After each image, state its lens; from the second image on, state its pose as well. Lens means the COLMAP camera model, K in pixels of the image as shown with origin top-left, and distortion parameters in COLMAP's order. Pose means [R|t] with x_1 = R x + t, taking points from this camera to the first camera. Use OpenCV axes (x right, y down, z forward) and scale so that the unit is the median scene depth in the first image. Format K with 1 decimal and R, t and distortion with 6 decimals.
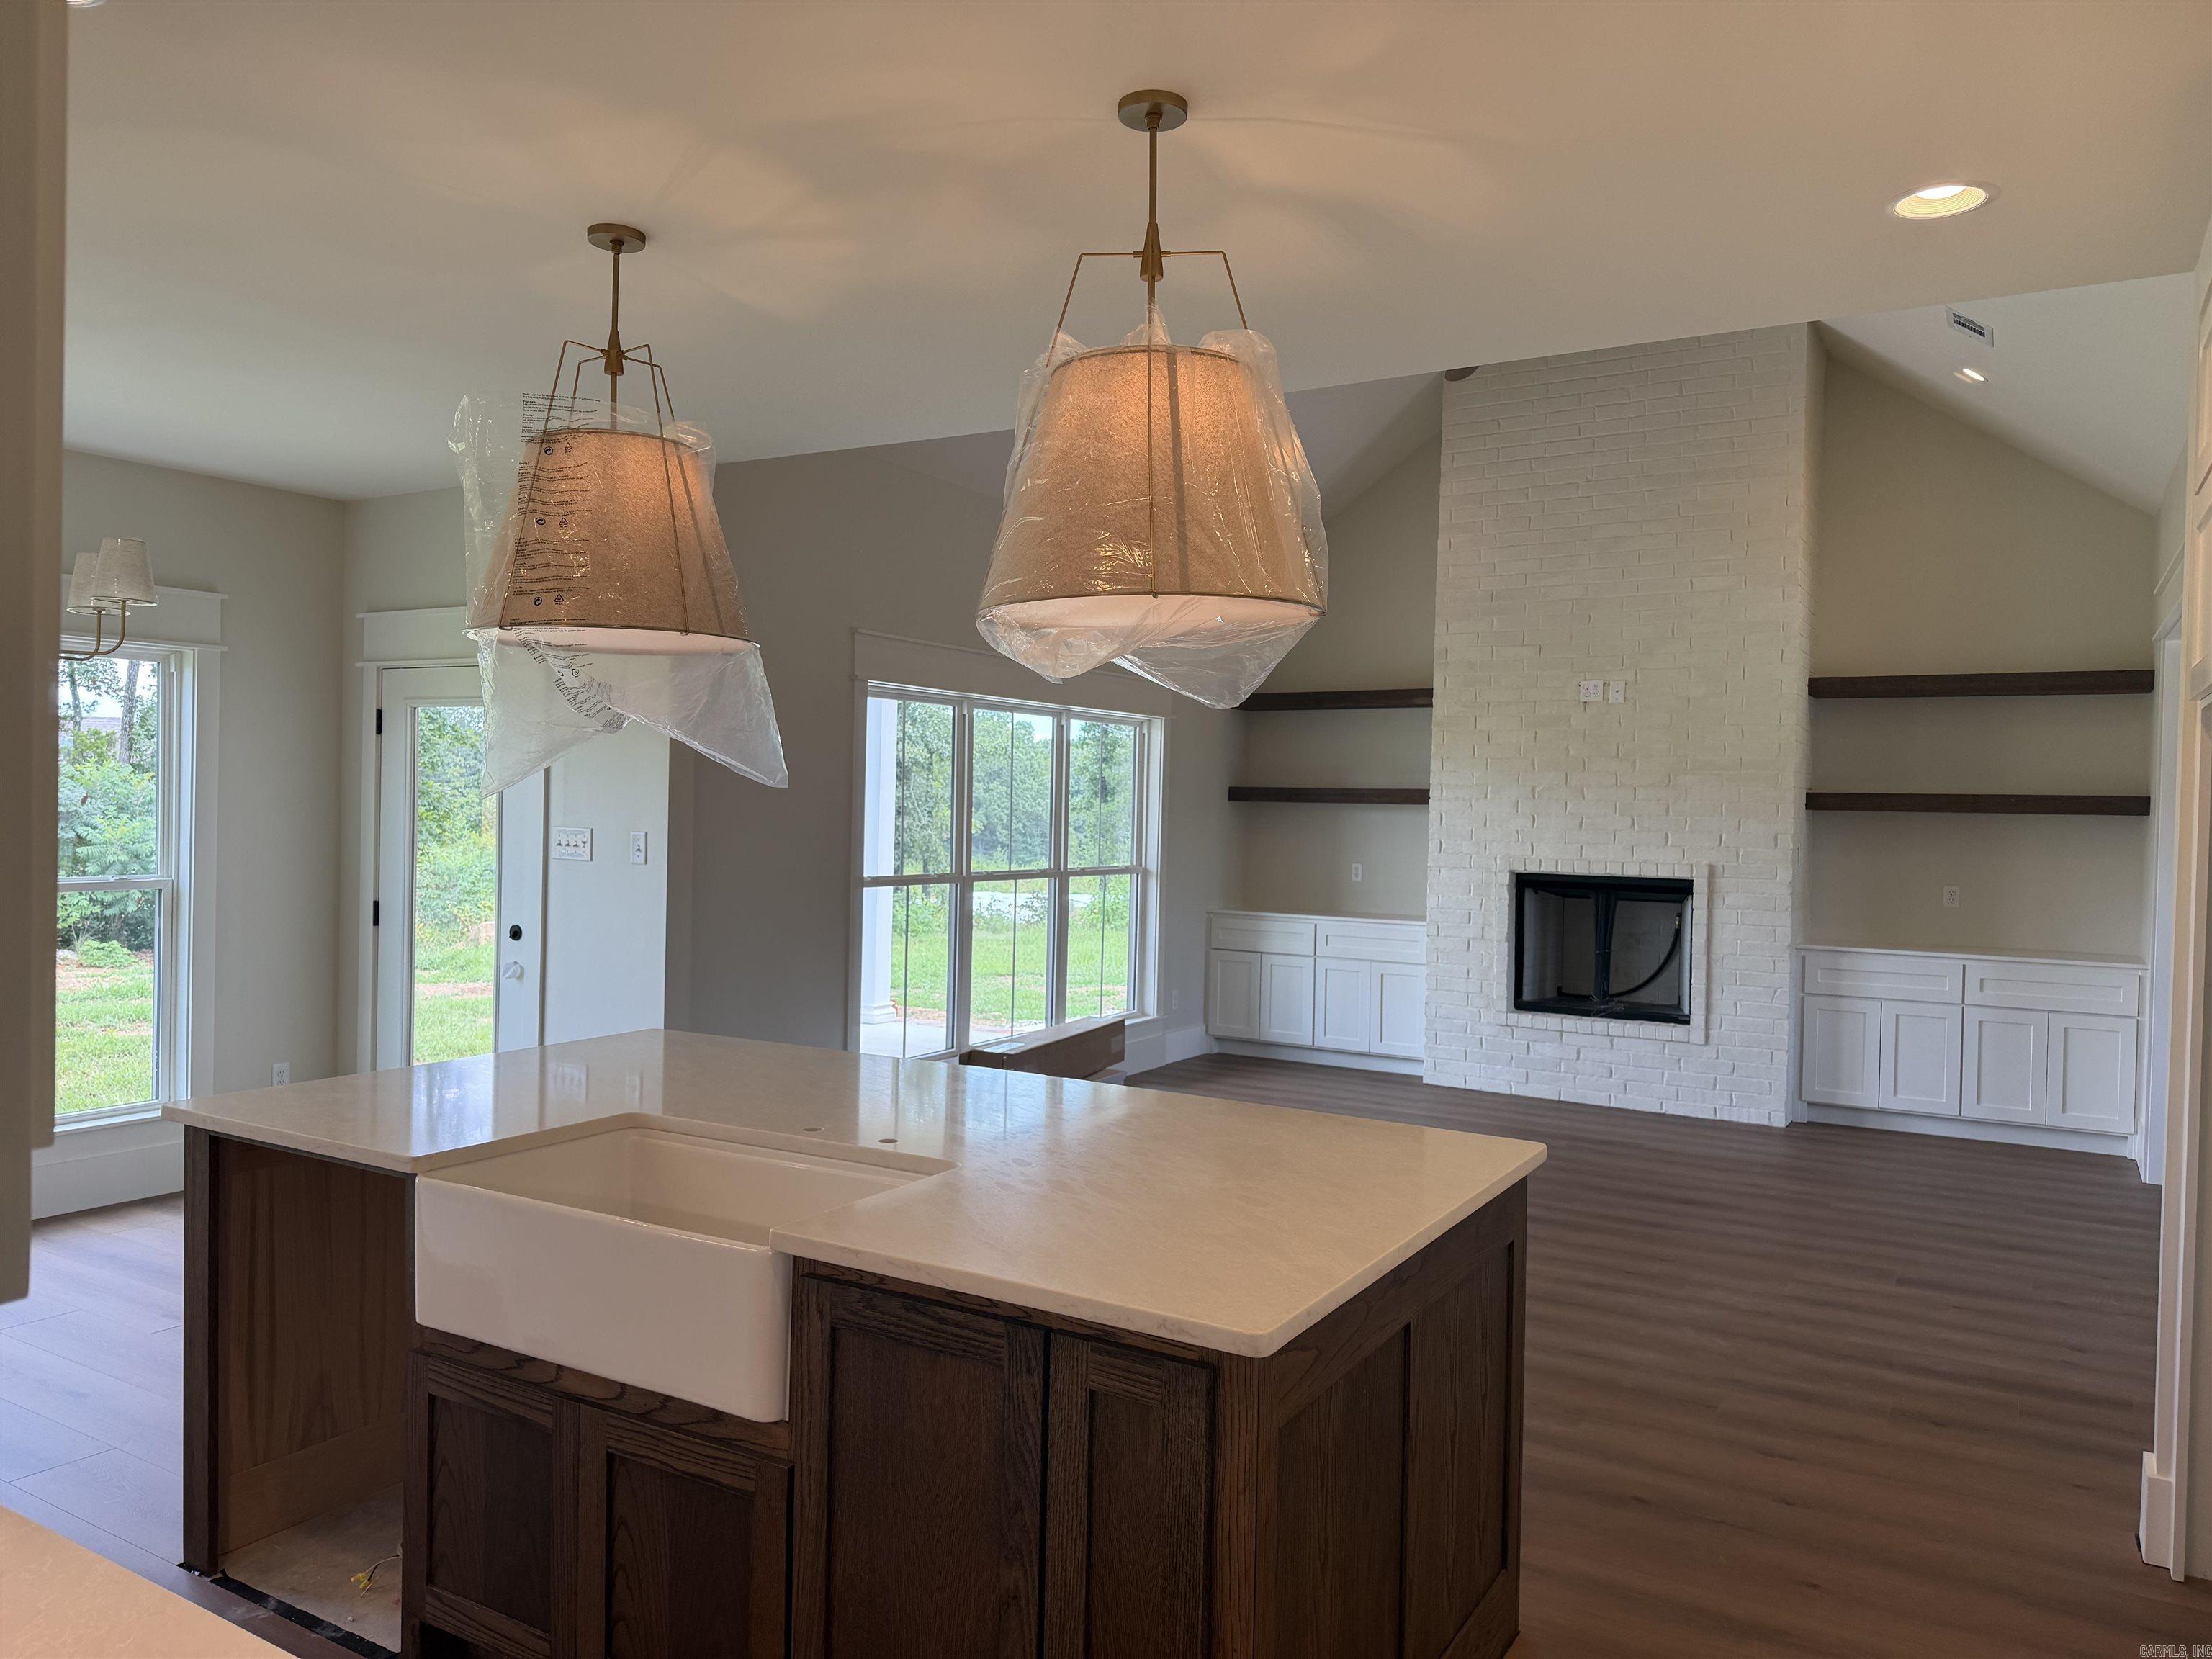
lens RADIAL K [[1546.9, 0, 1066.9], [0, 1546.9, 824.6], [0, 0, 1]] dist [0.136761, -0.248005]
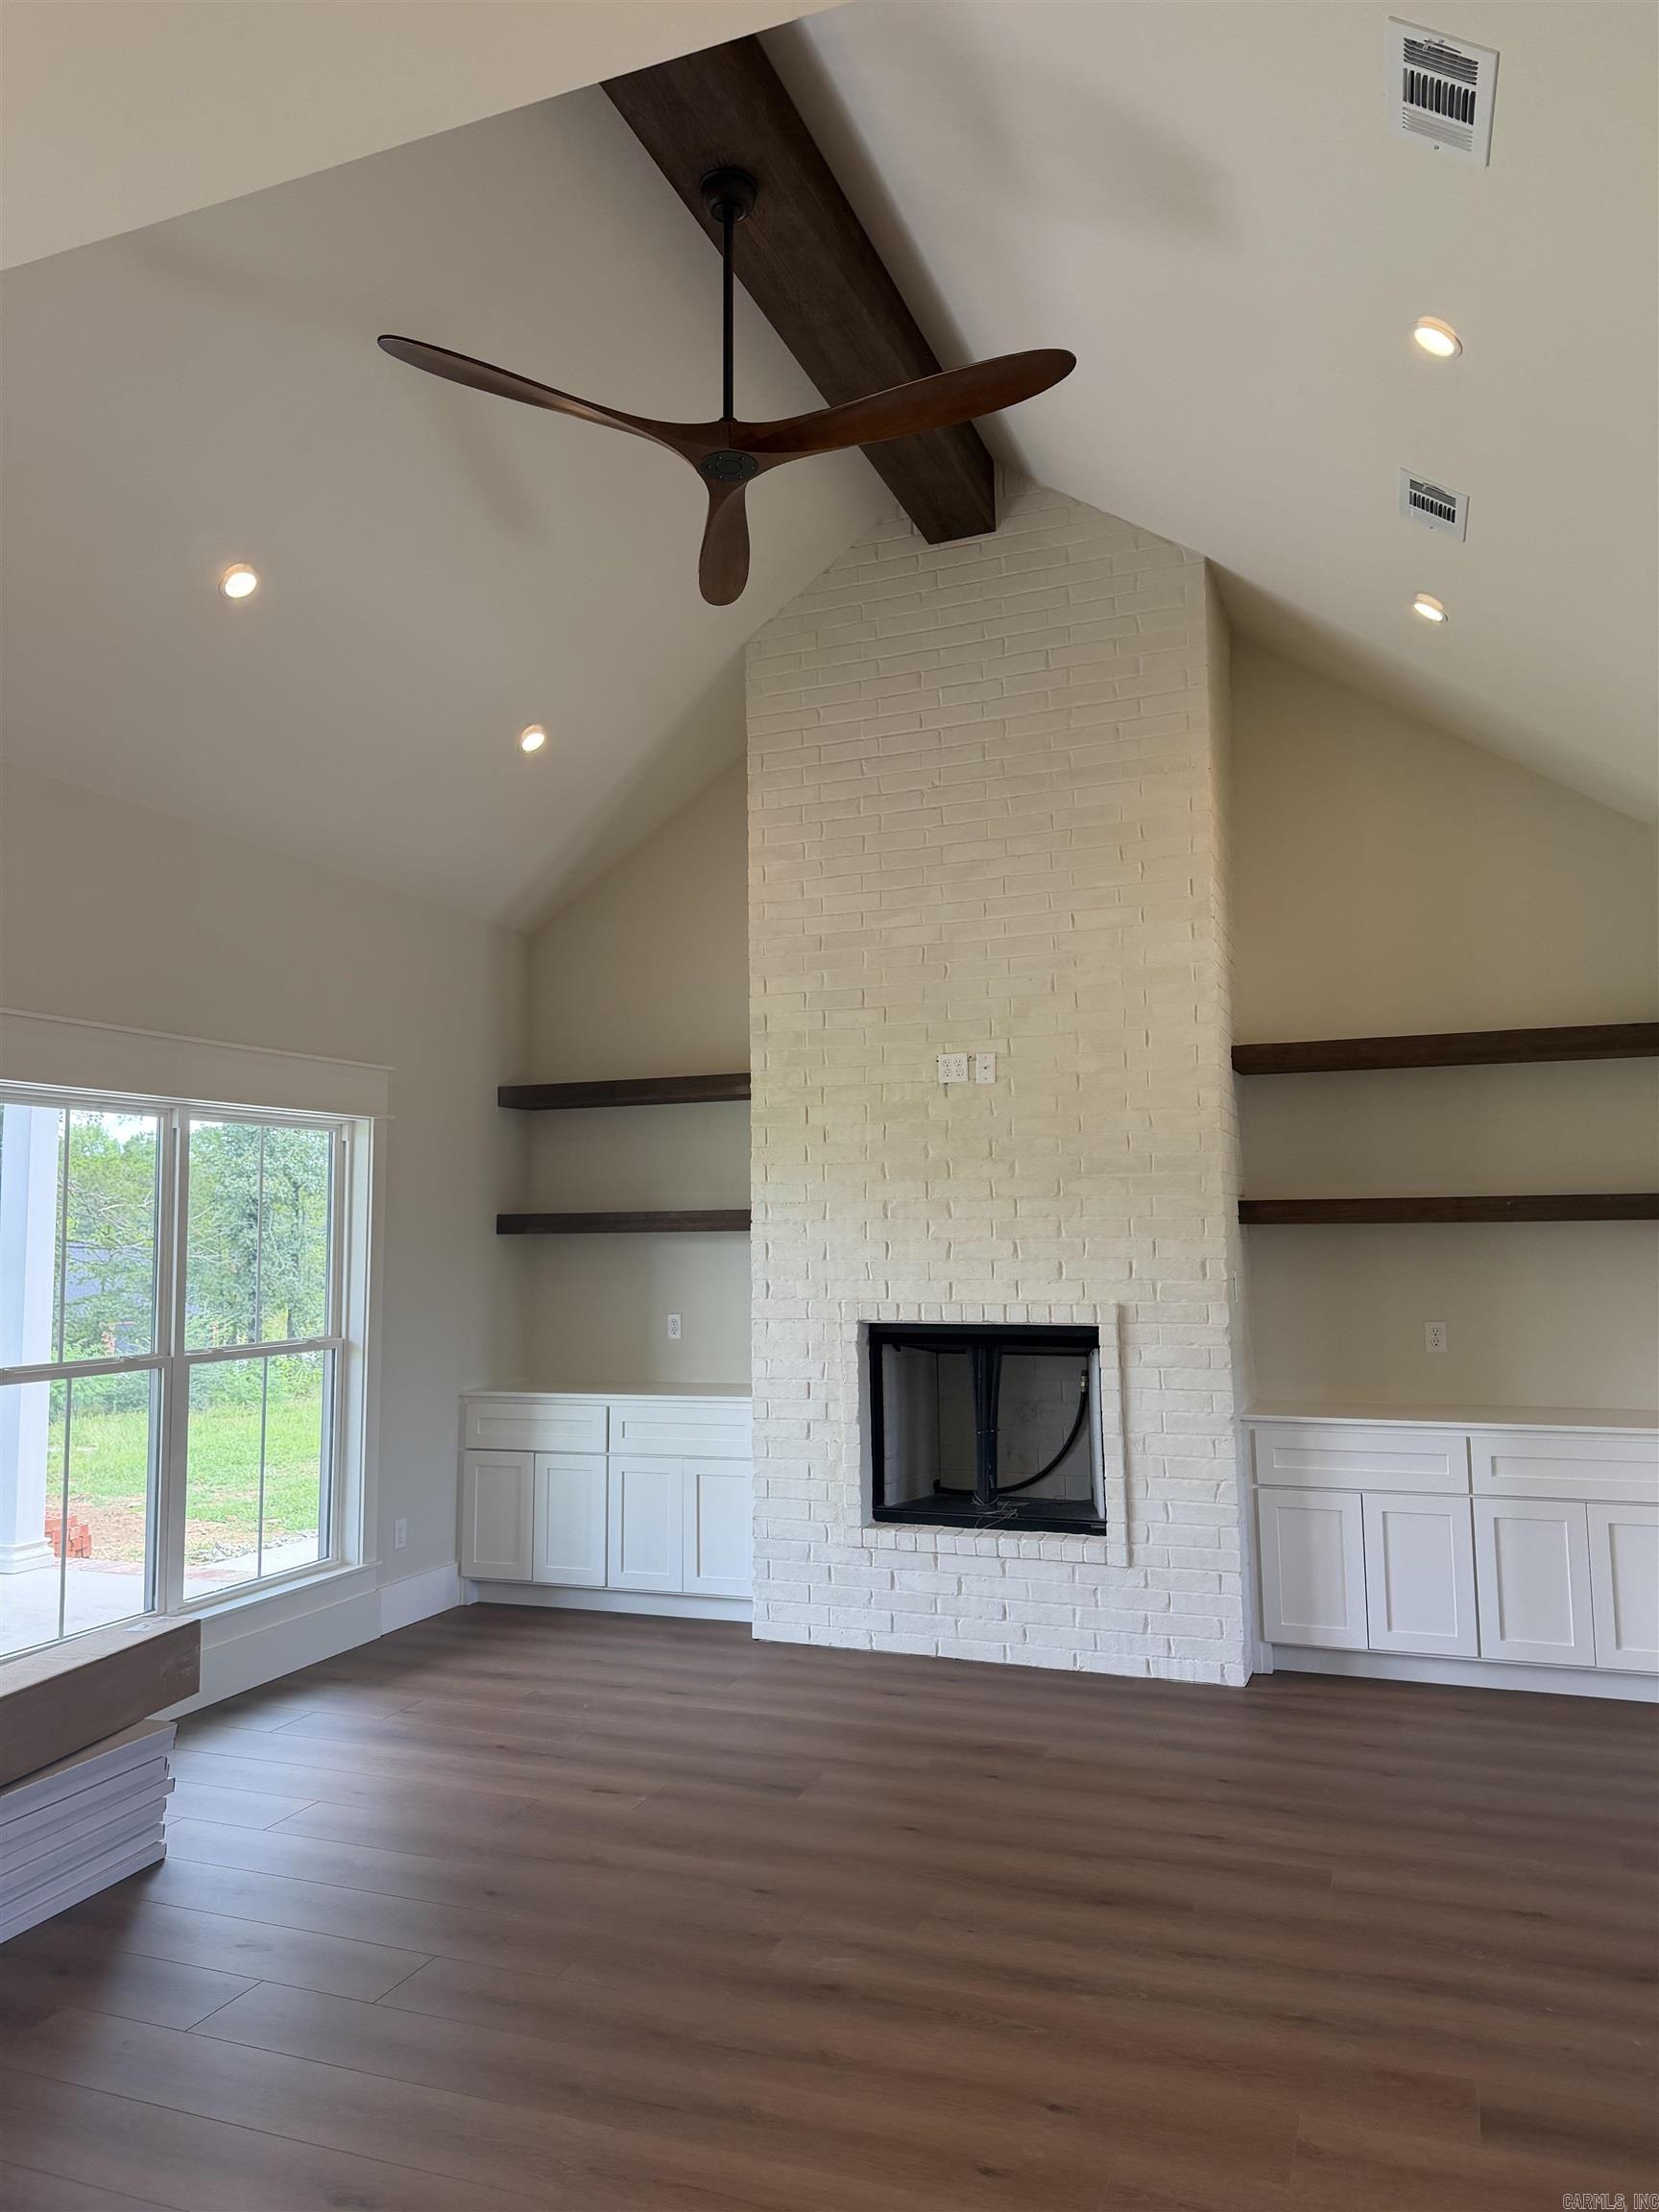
lens RADIAL K [[1532.2, 0, 797.6], [0, 1532.2, 1096.8], [0, 0, 1]] dist [0.161417, -0.238503]
pose [[0.984506, -0.016831, 0.174540, 0.138280], [0.034378, 0.994592, -0.098003, -0.004553], [-0.171947, 0.102485, 0.979761, 0.313125]]
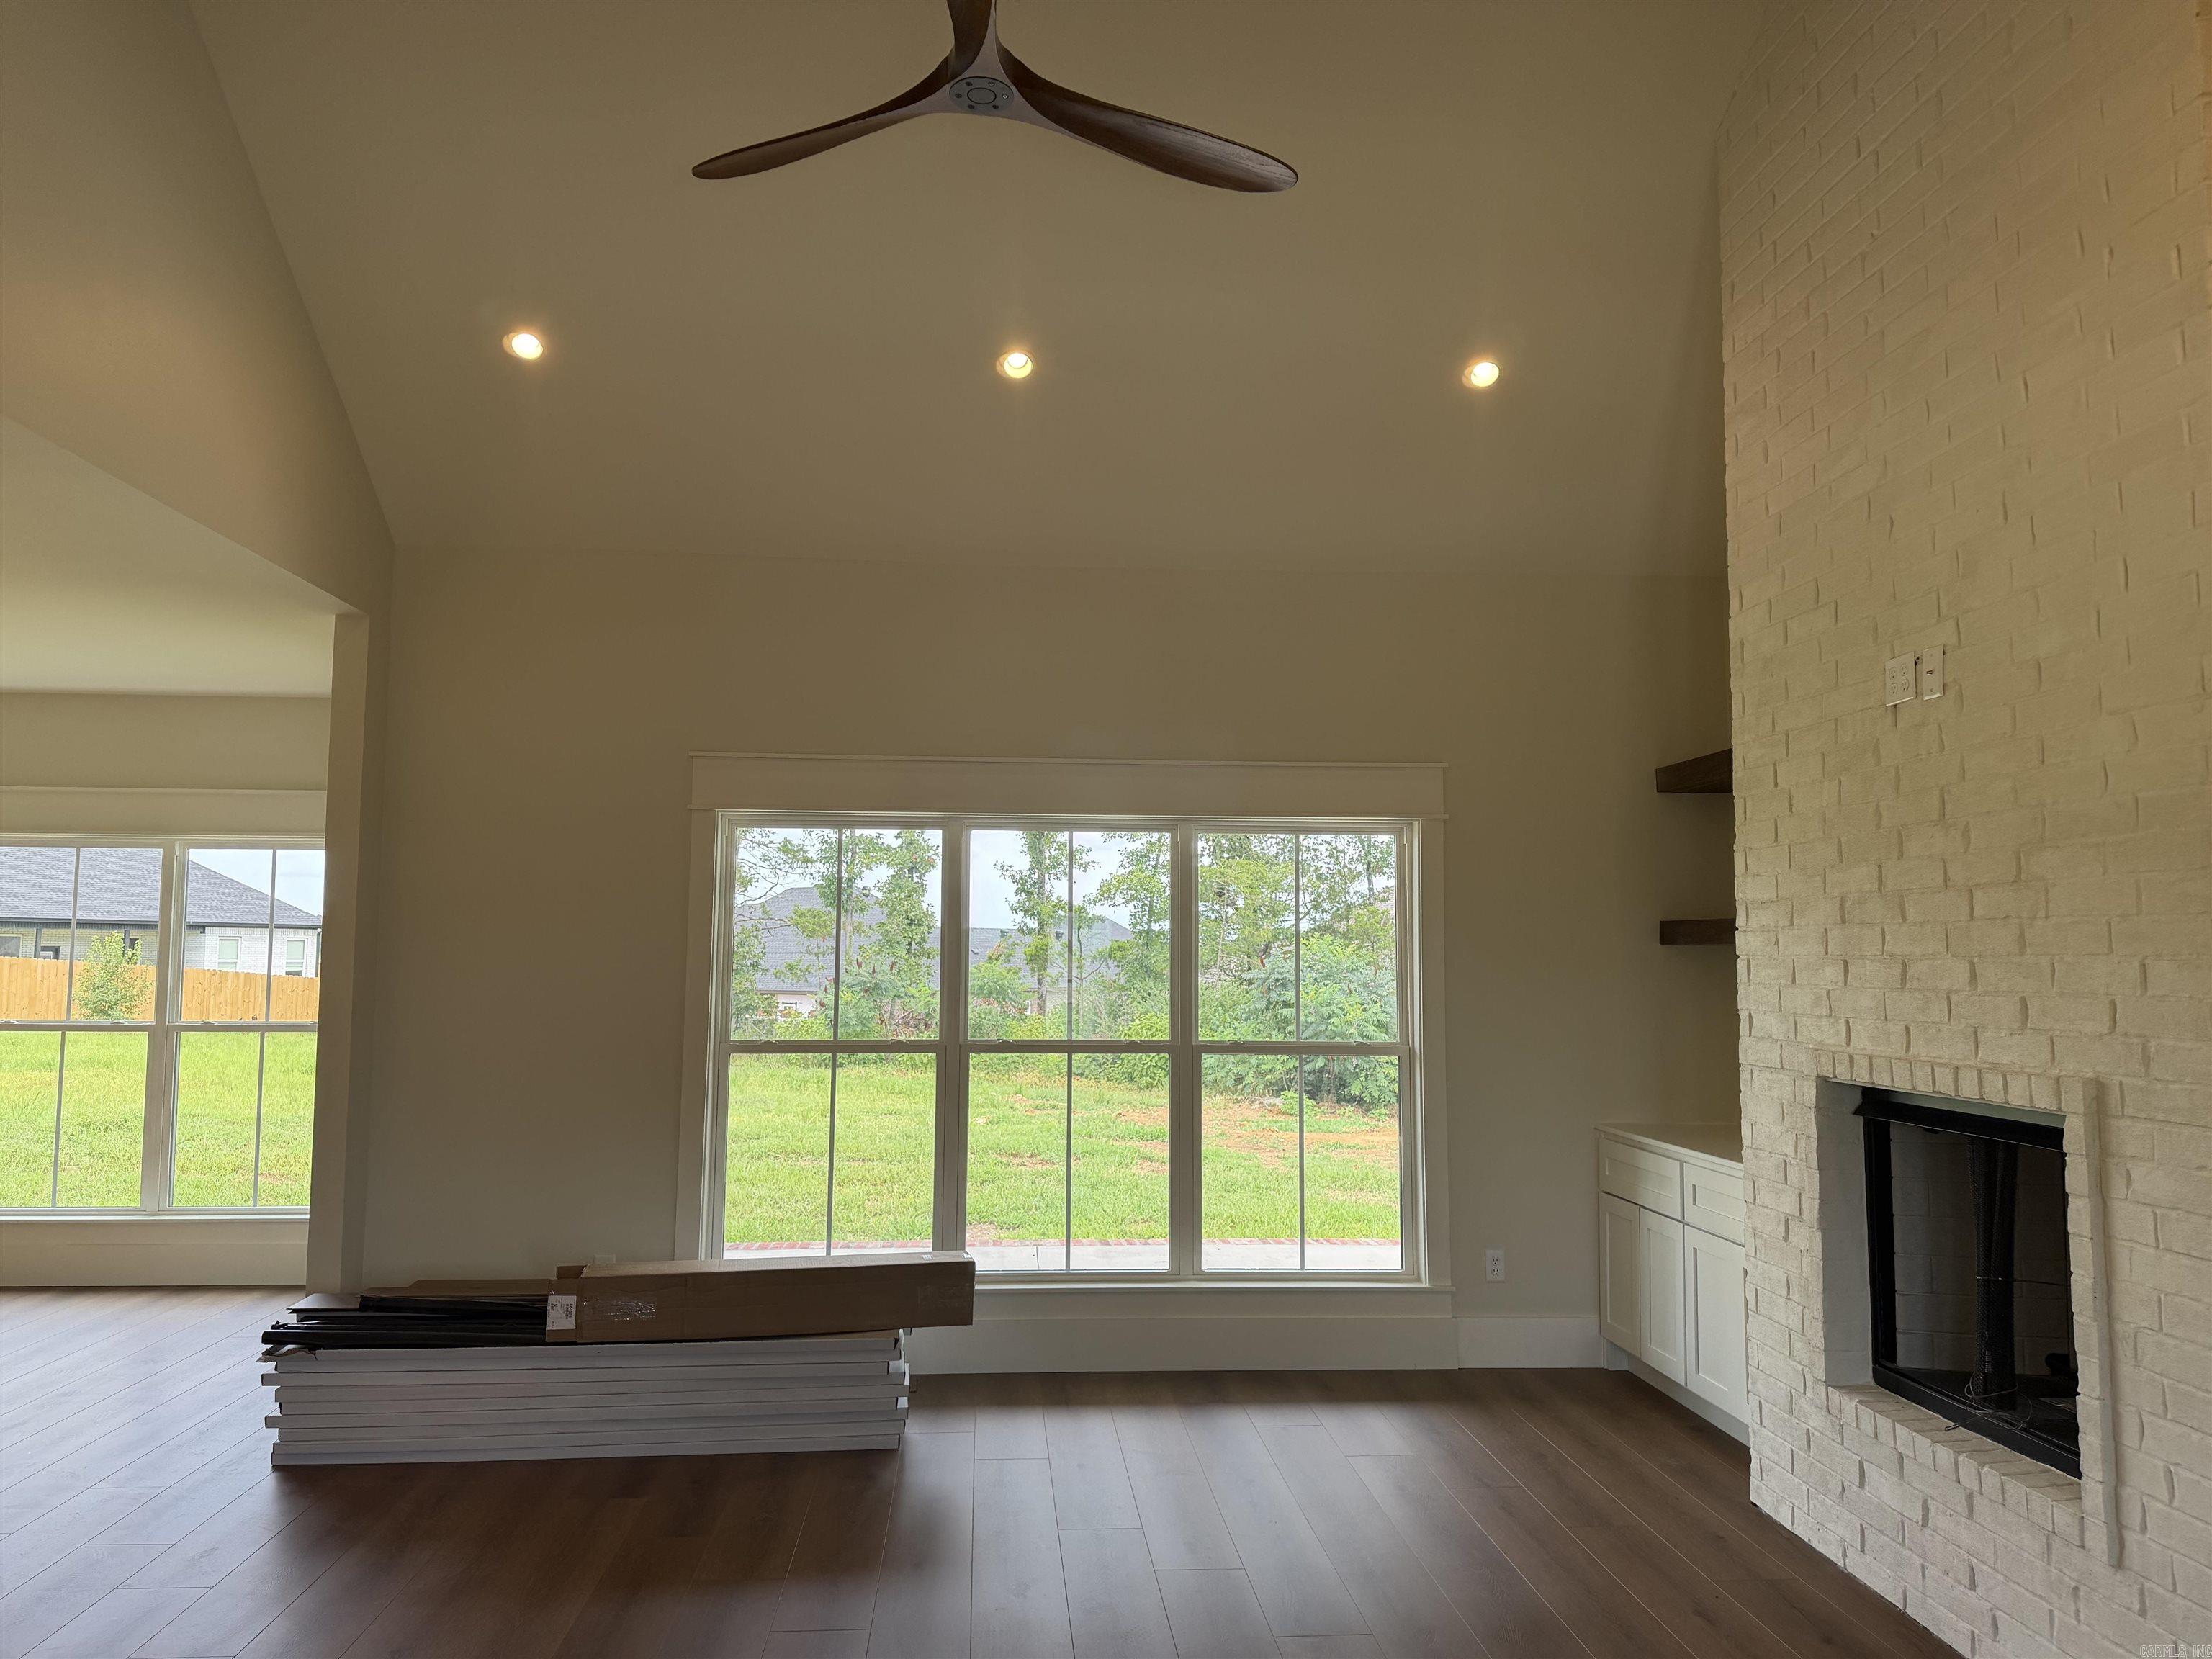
lens RADIAL K [[1545.2, 0, 1106.0], [0, 1545.2, 829.5], [0, 0, 1]] dist [0.005536, -0.001435]
pose [[0.584098, -0.081431, -0.807588, 0.554283], [-0.006274, 0.994472, -0.104813, 0.005428], [0.811659, 0.066288, 0.580358, 0.557105]]
